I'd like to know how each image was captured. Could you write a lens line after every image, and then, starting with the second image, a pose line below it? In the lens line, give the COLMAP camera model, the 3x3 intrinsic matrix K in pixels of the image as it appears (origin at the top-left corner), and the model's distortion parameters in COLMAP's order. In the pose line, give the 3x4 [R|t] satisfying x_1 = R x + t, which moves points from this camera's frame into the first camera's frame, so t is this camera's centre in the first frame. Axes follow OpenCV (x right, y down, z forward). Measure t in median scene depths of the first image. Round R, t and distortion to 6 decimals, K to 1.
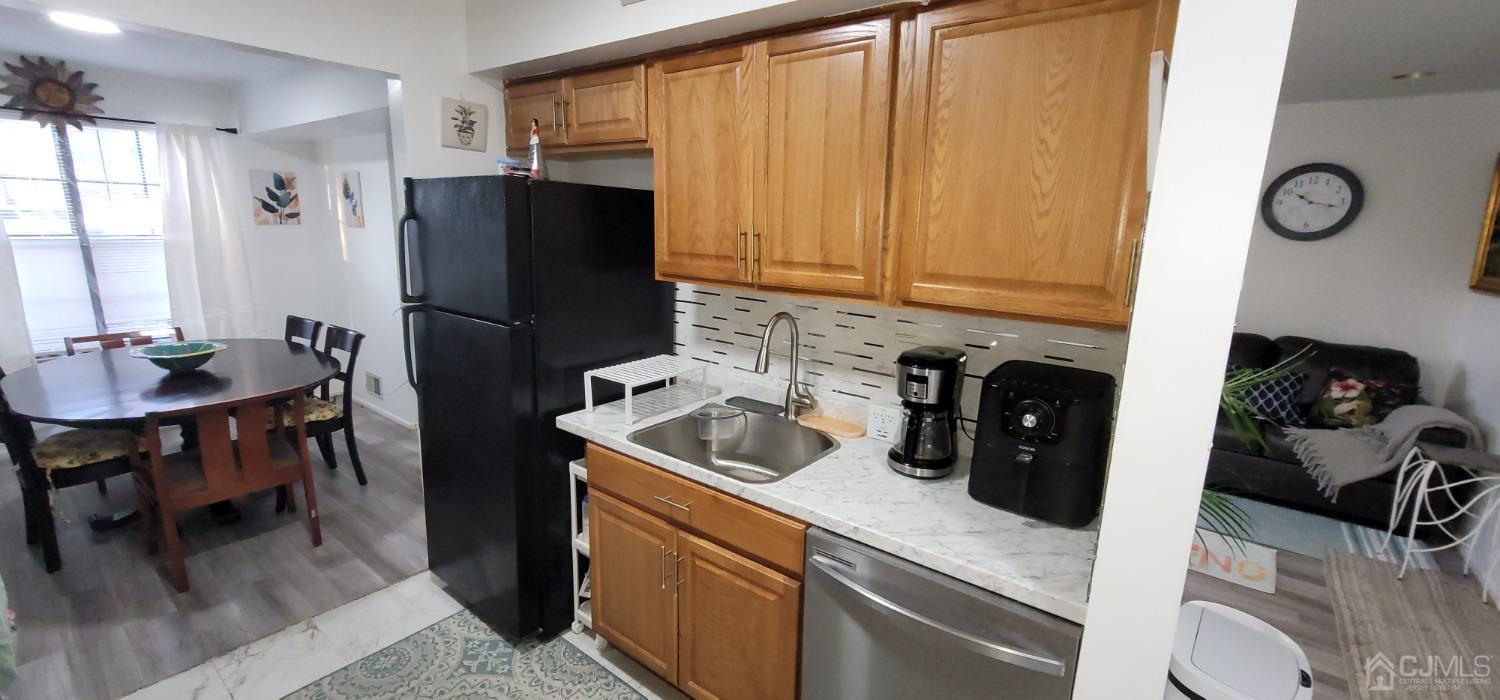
lens RADIAL K [[615.6, 0, 750.0], [0, 615.6, 350.0], [0, 0, 1]] dist [-0.002950, 0.002545]
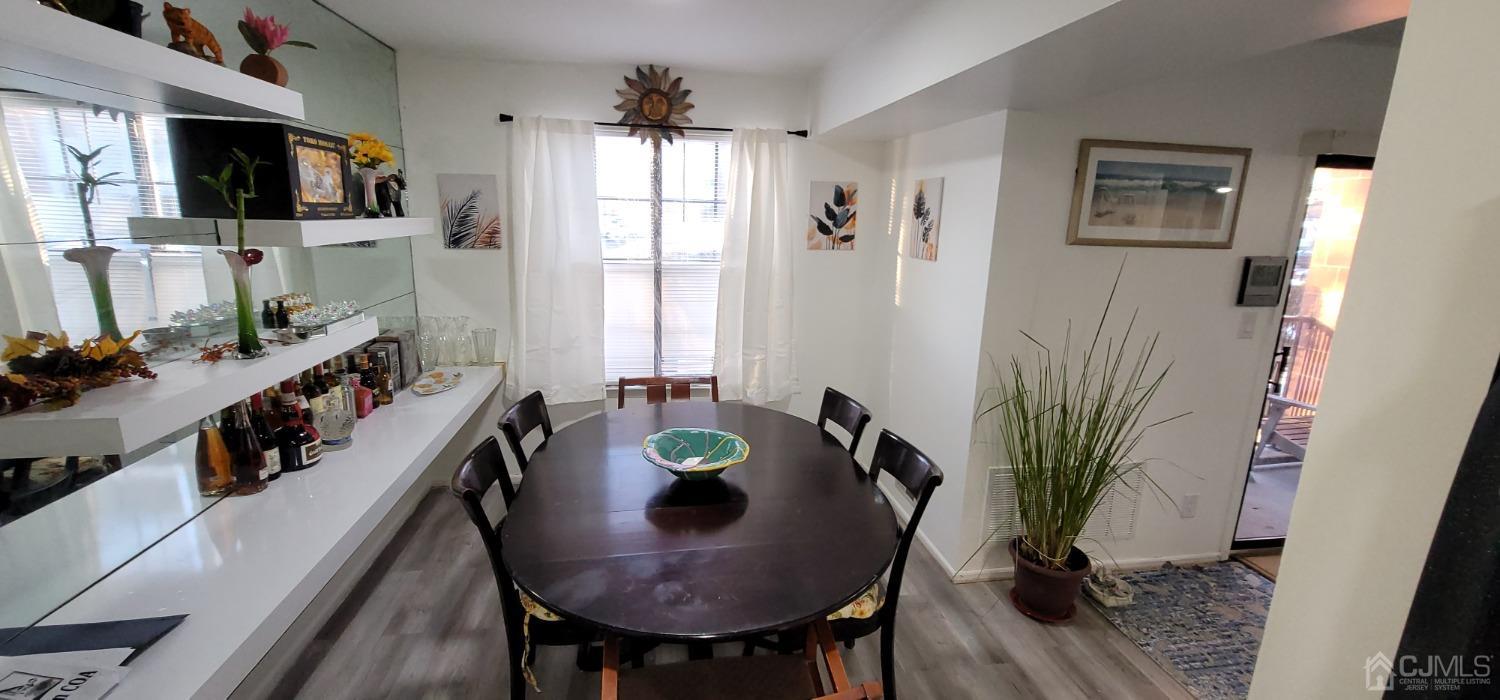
lens RADIAL K [[615.6, 0, 750.0], [0, 615.6, 350.0], [0, 0, 1]] dist [-0.002950, 0.002545]
pose [[0.734088, 0.142064, -0.664027, -0.605381], [-0.150904, 0.987548, 0.044453, -0.195620], [0.662074, 0.067572, 0.746386, 0.709791]]
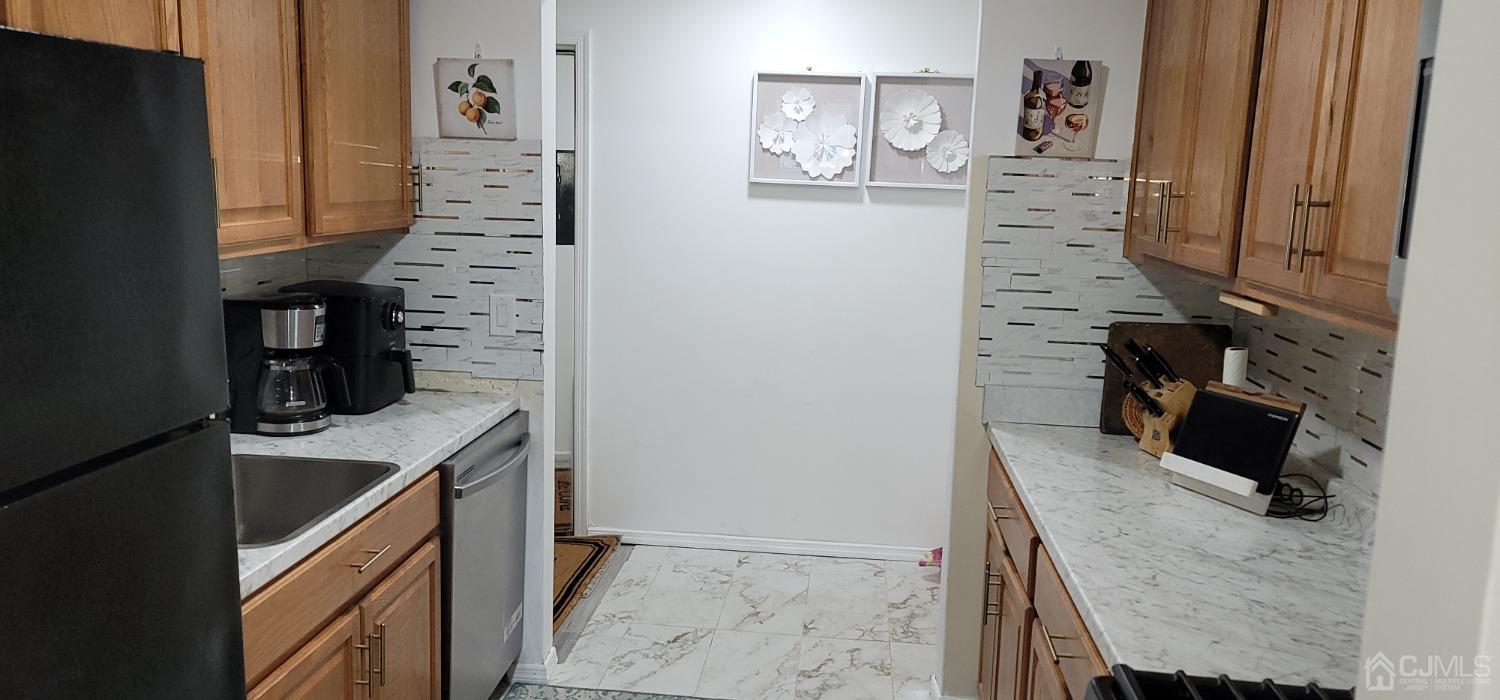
lens RADIAL K [[1093.8, 0, 750.0], [0, 1093.8, 350.0], [0, 0, 1]] dist [0.037043, 0.000044]
pose [[-0.532928, -0.179967, 0.826801, -1.008520], [0.134788, 0.946589, 0.292920, -0.215776], [-0.835356, 0.267548, -0.480206, 0.894033]]
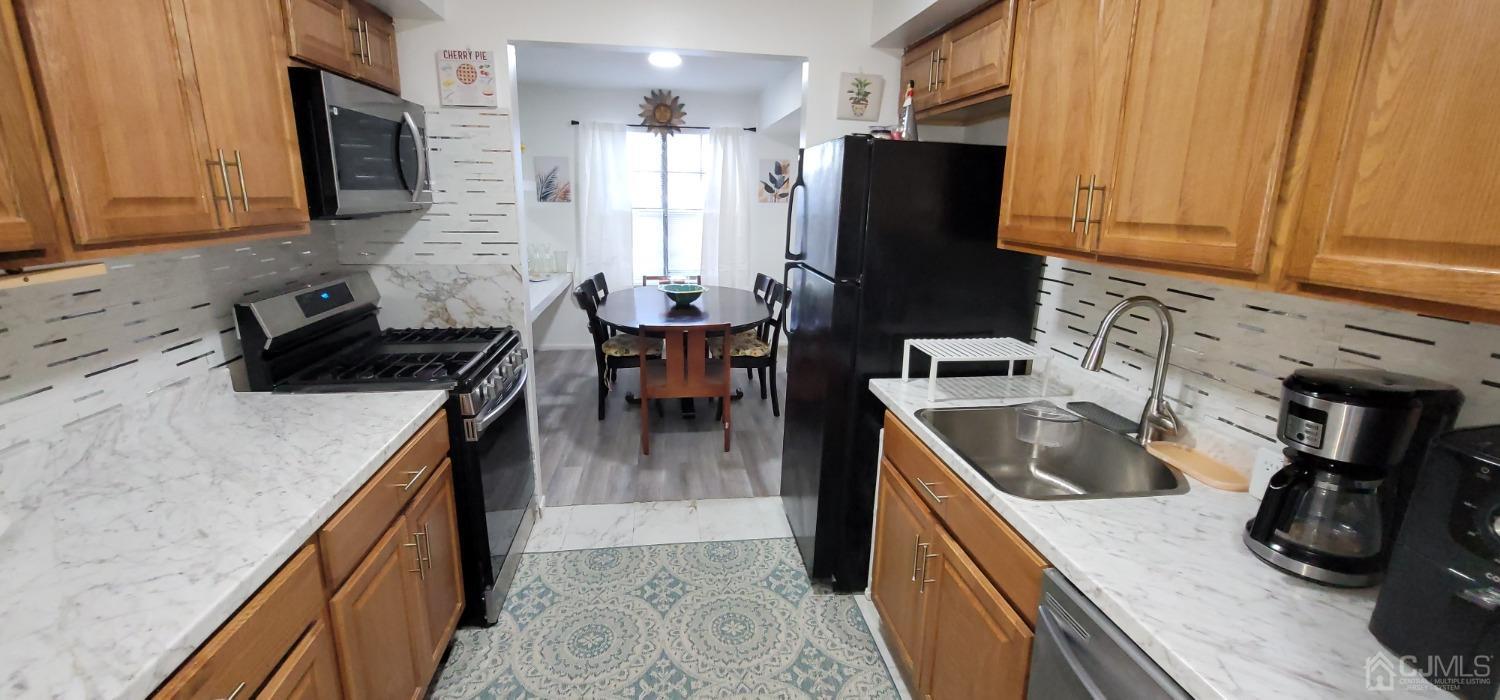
lens RADIAL K [[615.6, 0, 750.0], [0, 615.6, 350.0], [0, 0, 1]] dist [-0.002950, 0.002545]
pose [[0.717099, 0.157899, -0.678850, 0.205412], [-0.147520, 0.986318, 0.073583, 0.016143], [0.681181, 0.047377, 0.730581, 0.126197]]
